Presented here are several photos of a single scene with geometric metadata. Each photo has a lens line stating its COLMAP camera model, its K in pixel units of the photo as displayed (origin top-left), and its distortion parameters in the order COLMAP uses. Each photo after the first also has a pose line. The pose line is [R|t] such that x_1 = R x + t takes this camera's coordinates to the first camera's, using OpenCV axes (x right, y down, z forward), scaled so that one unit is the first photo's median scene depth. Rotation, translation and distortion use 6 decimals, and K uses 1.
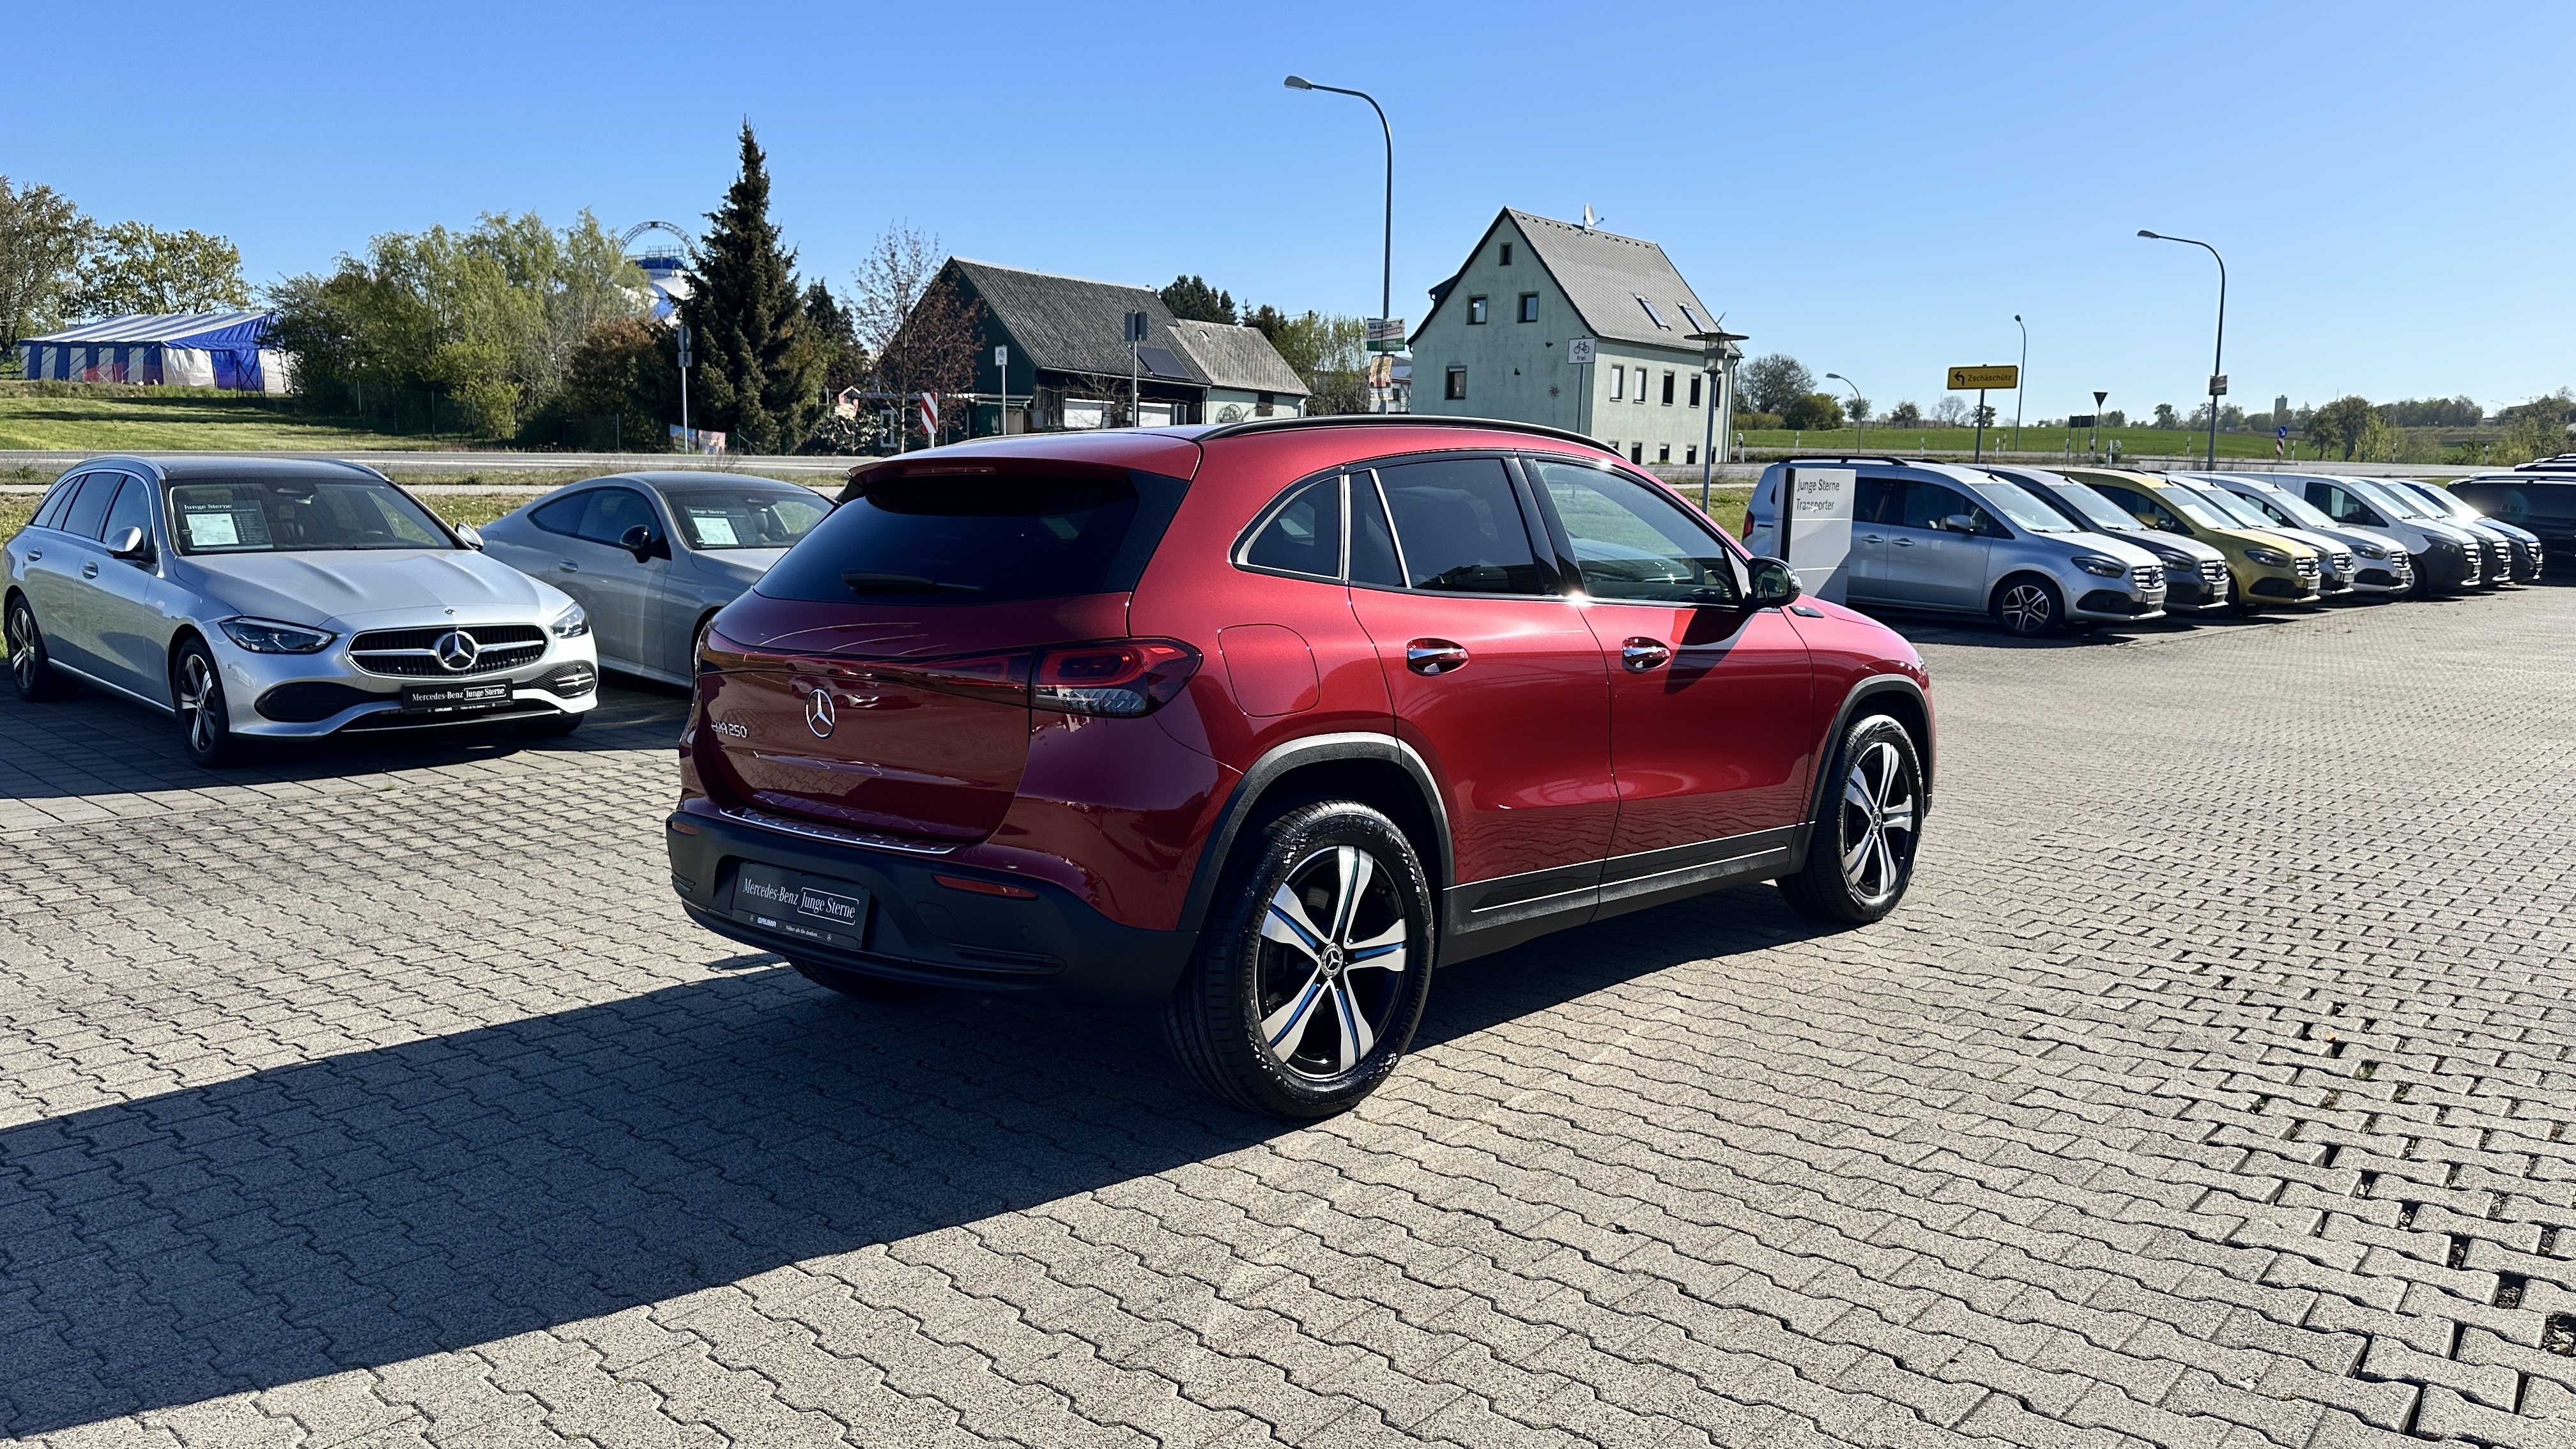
lens RADIAL K [[1825.2, 0, 1280.0], [0, 1825.2, 737.3], [0, 0, 1]] dist [-0.002609, -0.018568]
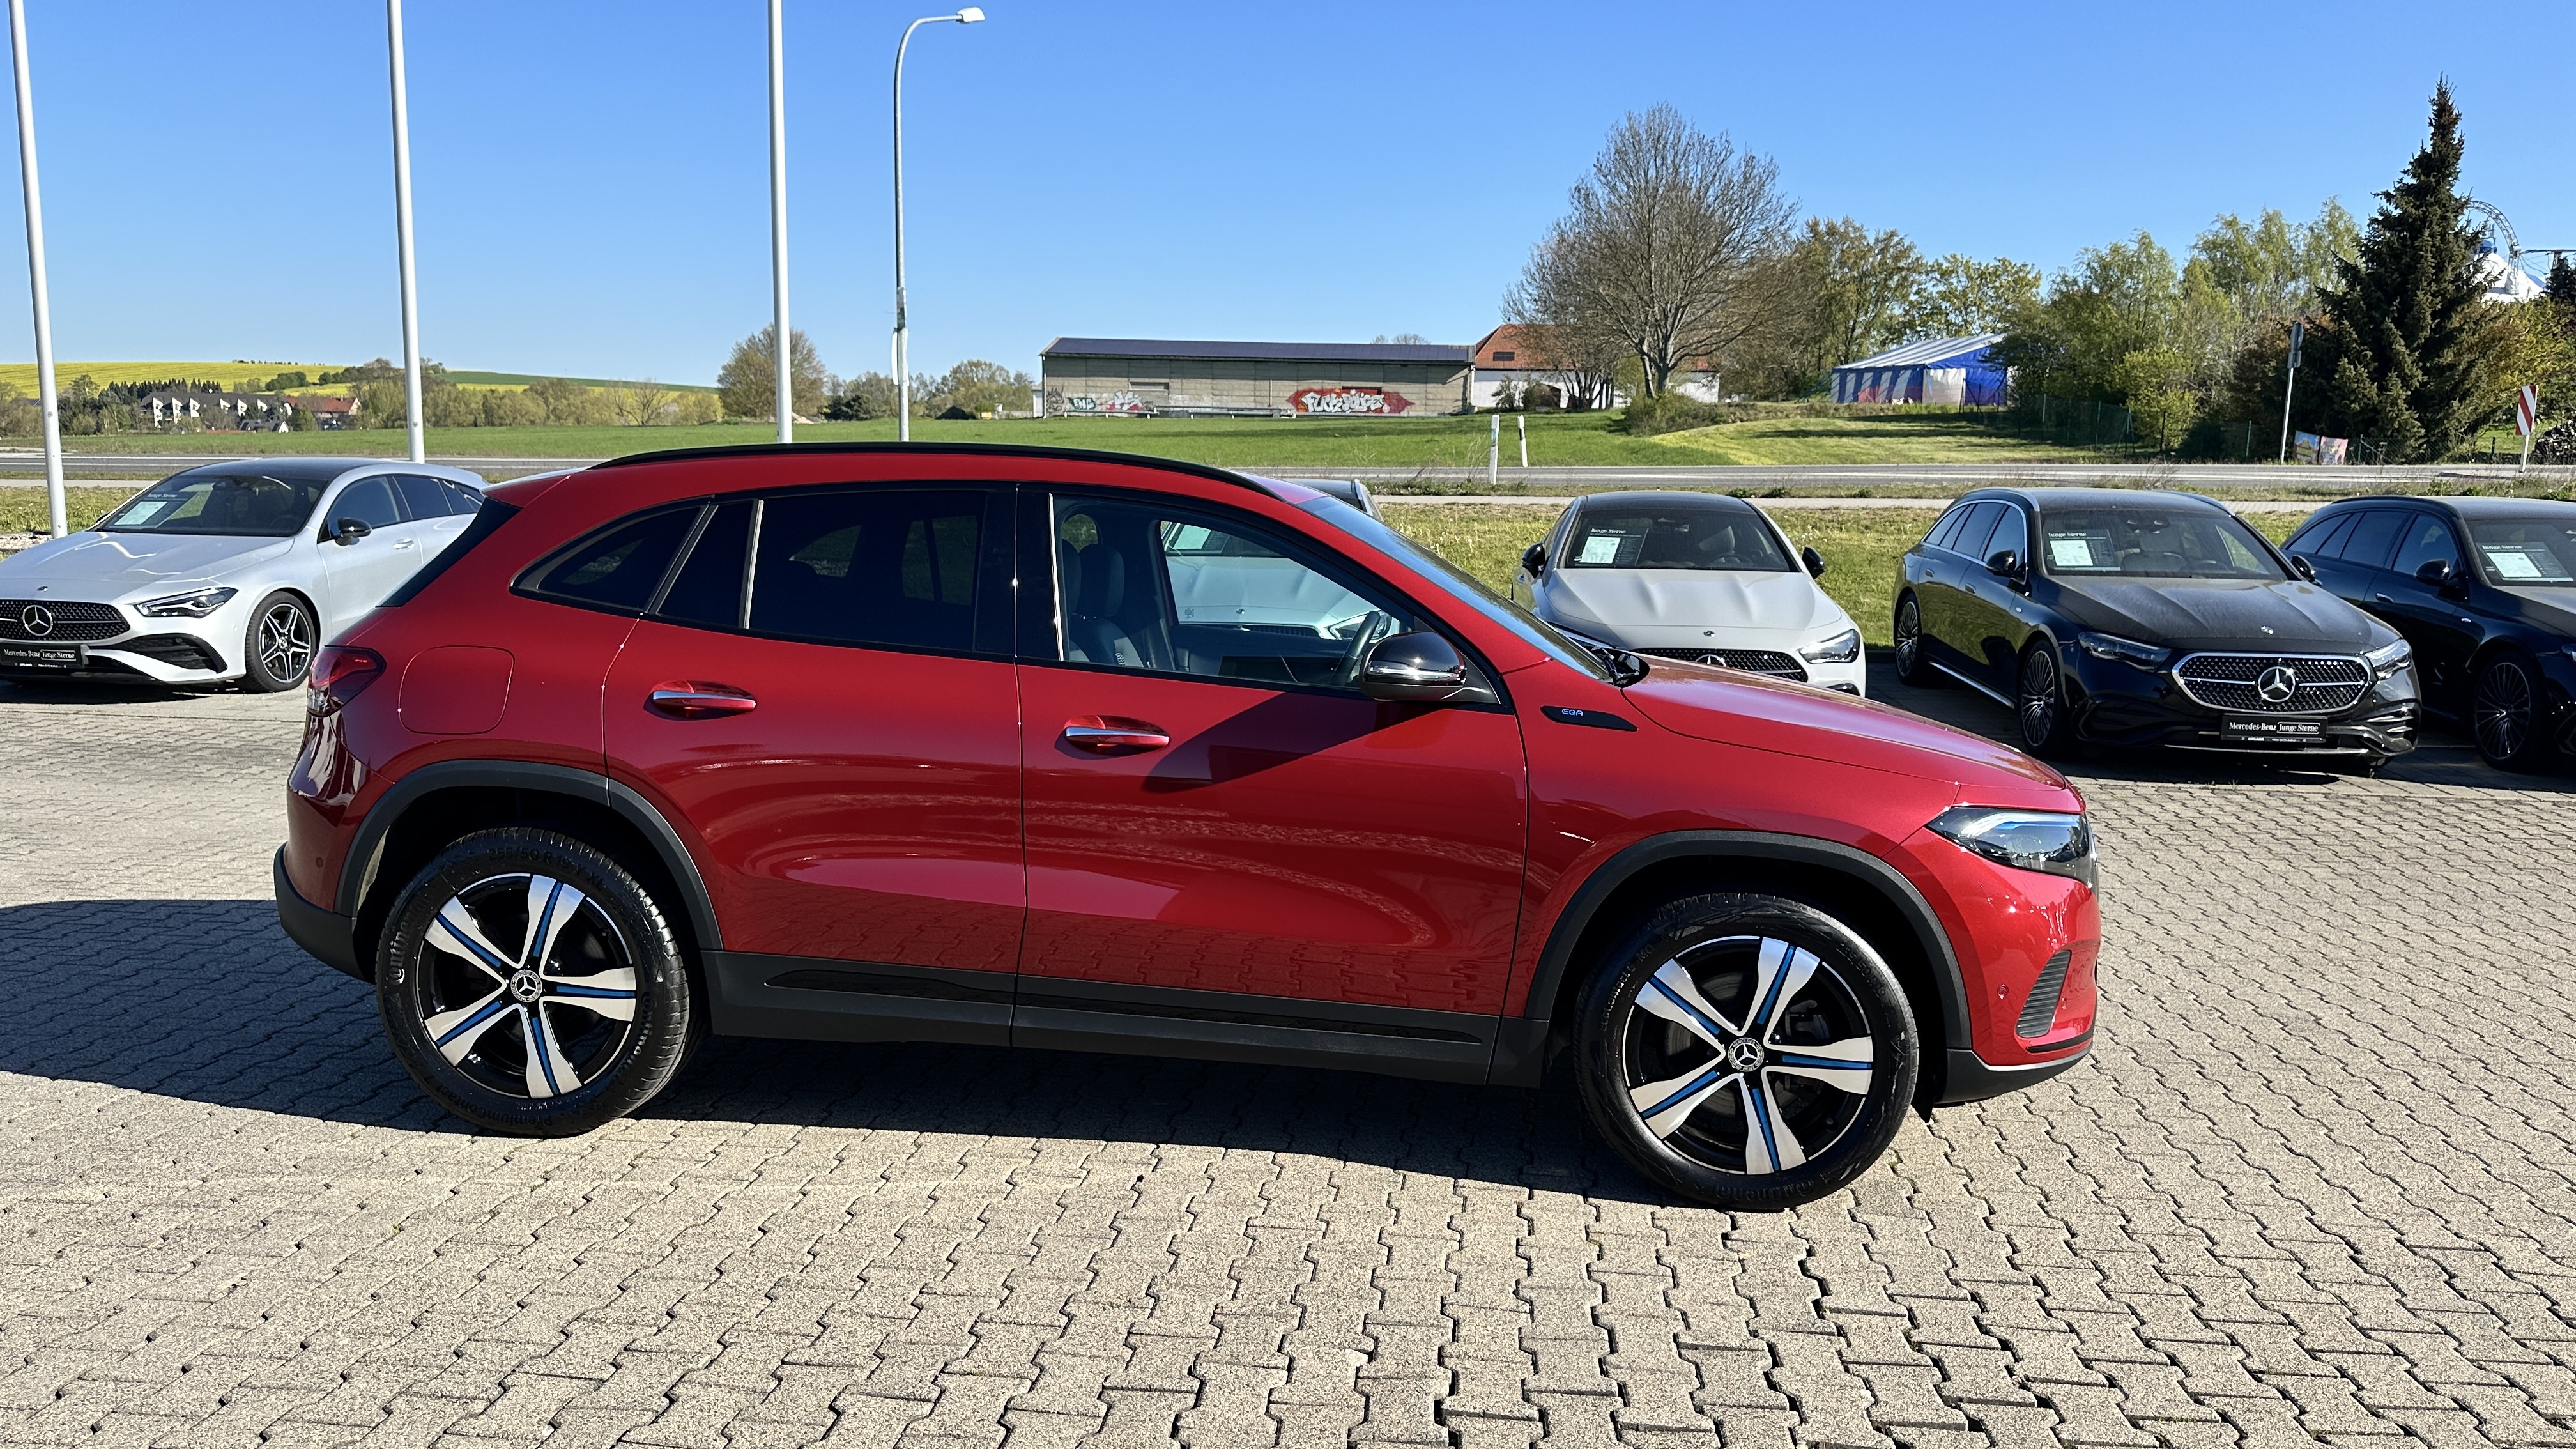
lens RADIAL K [[1825.2, 0, 1282.0], [0, 1825.2, 711.3], [0, 0, 1]] dist [-0.002609, -0.018568]
pose [[0.597446, 0.099054, -0.795768, 0.094875], [-0.113923, 0.992761, 0.038043, -0.010330], [0.793776, 0.067928, 0.604405, 0.062566]]
